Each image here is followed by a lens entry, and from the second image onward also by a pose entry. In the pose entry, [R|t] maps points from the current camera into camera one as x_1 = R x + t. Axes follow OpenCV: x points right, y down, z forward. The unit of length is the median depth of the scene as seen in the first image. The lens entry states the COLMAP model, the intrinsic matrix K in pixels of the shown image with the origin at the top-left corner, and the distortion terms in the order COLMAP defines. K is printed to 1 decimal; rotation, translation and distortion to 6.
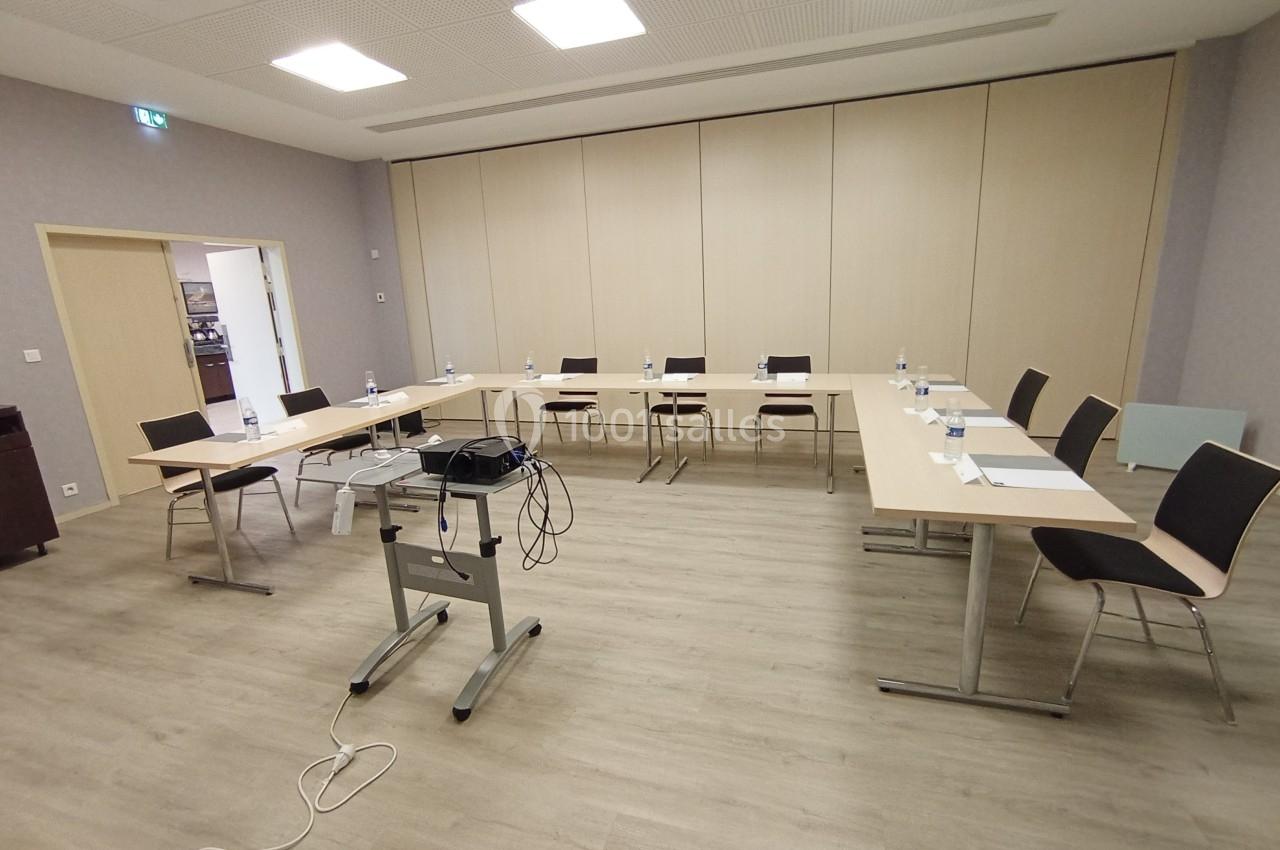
lens RADIAL K [[577.4, 0, 628.1], [0, 577.4, 428.3], [0, 0, 1]] dist [-0.017127, 0.000424]
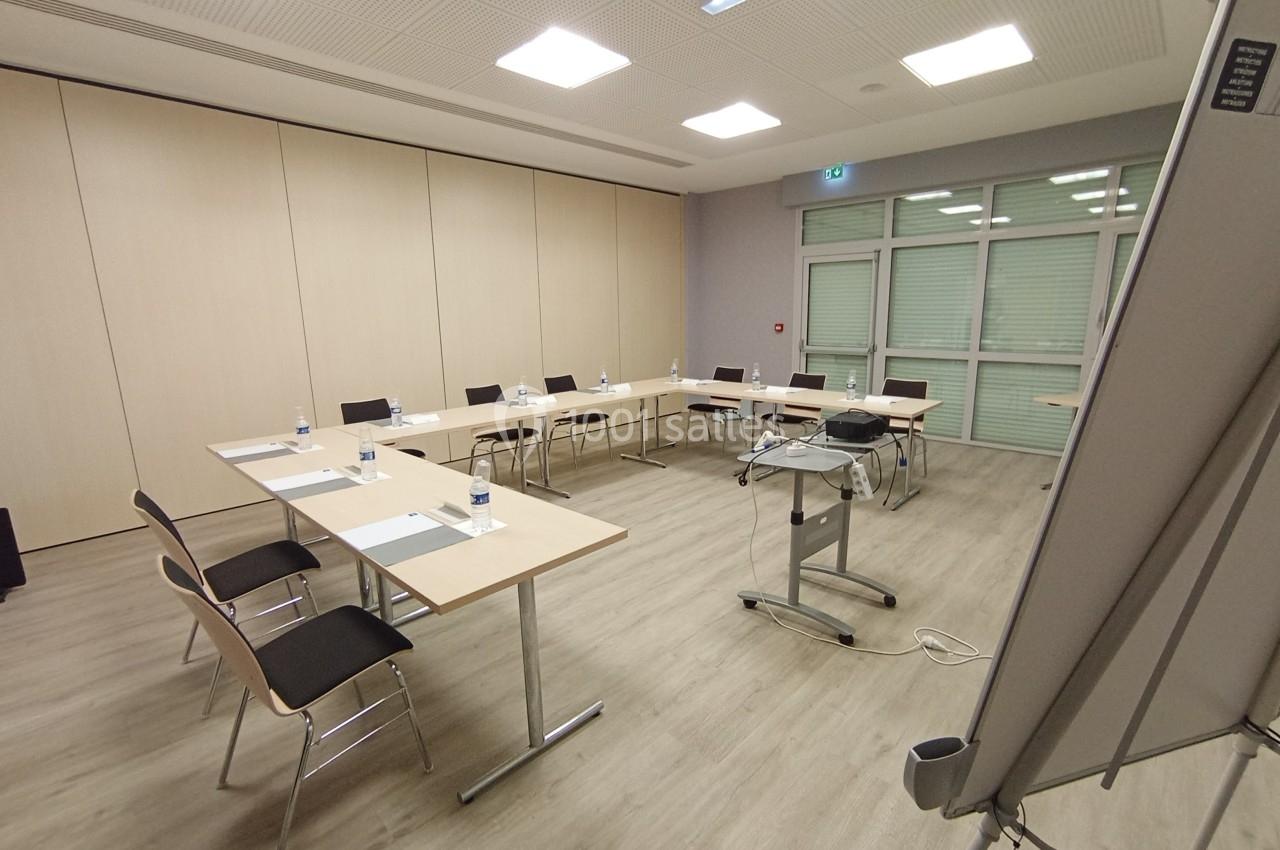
lens RADIAL K [[586.1, 0, 645.4], [0, 586.1, 423.2], [0, 0, 1]] dist [-0.016250, 0.000374]
pose [[0.418551, -0.134580, 0.898166, -1.146385], [0.206865, 0.977091, 0.050006, -0.087800], [-0.884320, 0.164869, 0.436803, 0.532228]]
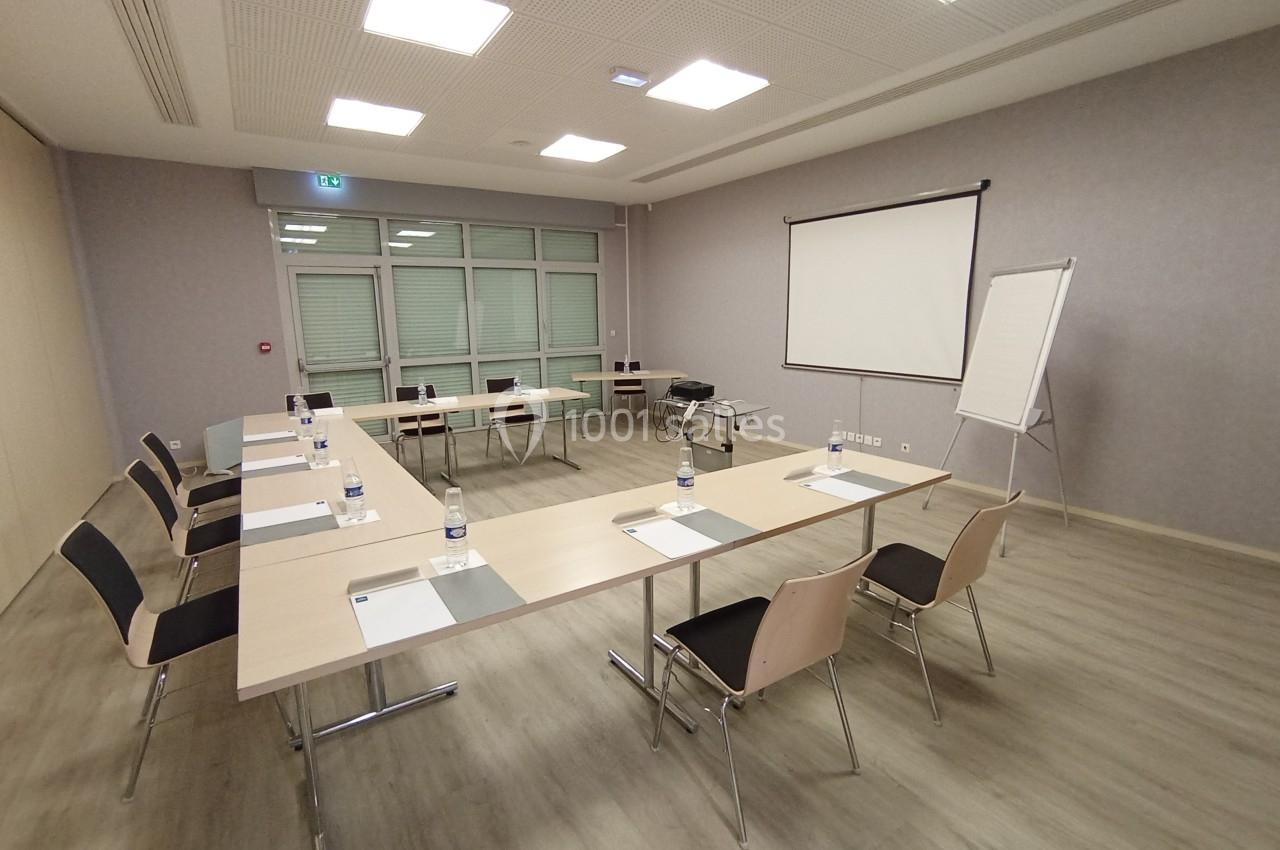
lens RADIAL K [[586.1, 0, 645.4], [0, 586.1, 423.2], [0, 0, 1]] dist [-0.016250, 0.000374]
pose [[-0.792941, -0.053927, 0.606907, -0.969999], [0.194053, 0.921856, 0.335448, -0.405159], [-0.577570, 0.383763, -0.720513, 1.783695]]
